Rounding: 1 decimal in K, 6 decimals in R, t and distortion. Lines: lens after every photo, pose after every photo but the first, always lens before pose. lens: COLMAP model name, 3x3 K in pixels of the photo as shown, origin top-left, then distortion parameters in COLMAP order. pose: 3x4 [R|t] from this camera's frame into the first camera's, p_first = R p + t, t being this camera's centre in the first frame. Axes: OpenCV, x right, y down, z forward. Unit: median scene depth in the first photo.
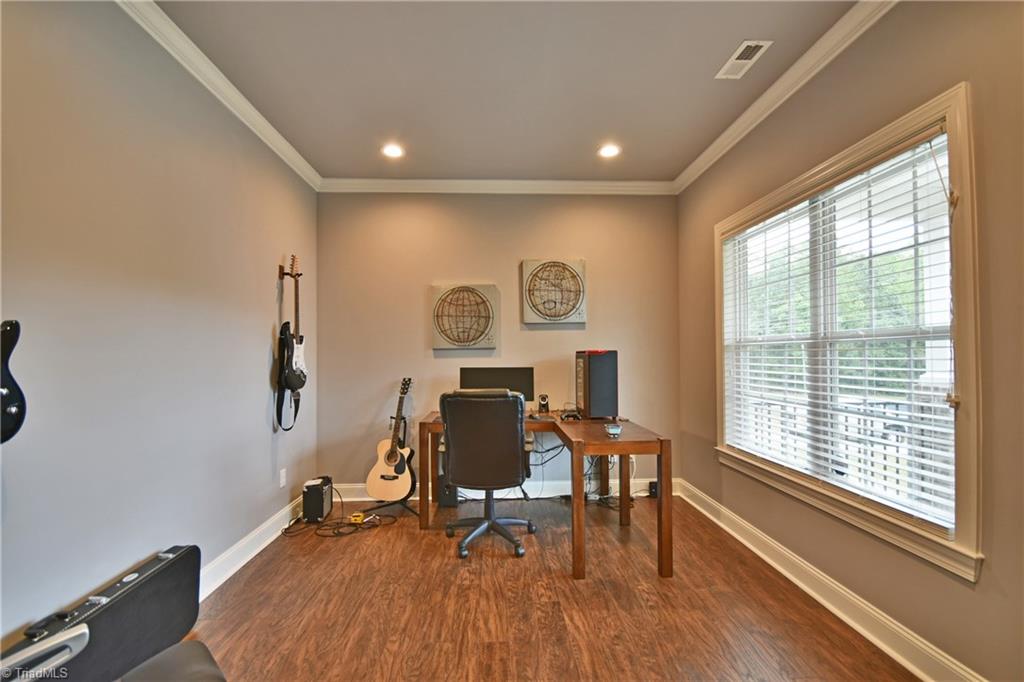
lens RADIAL K [[457.6, 0, 512.0], [0, 457.6, 341.0], [0, 0, 1]] dist [-0.002209, -0.000442]
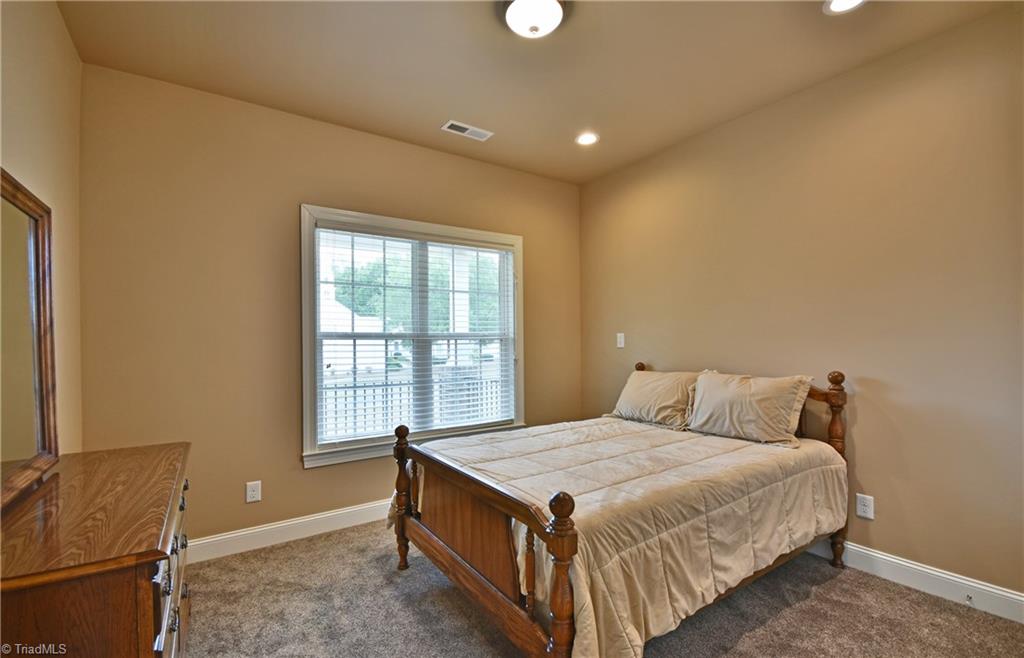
lens RADIAL K [[451.8, 0, 502.2], [0, 451.8, 343.4], [0, 0, 1]] dist [-0.010370, -0.000664]
pose [[-0.505585, 0.017077, 0.862608, -0.682915], [-0.003805, 0.999750, -0.022022, 0.047629], [-0.862768, -0.014416, -0.505394, 1.472150]]
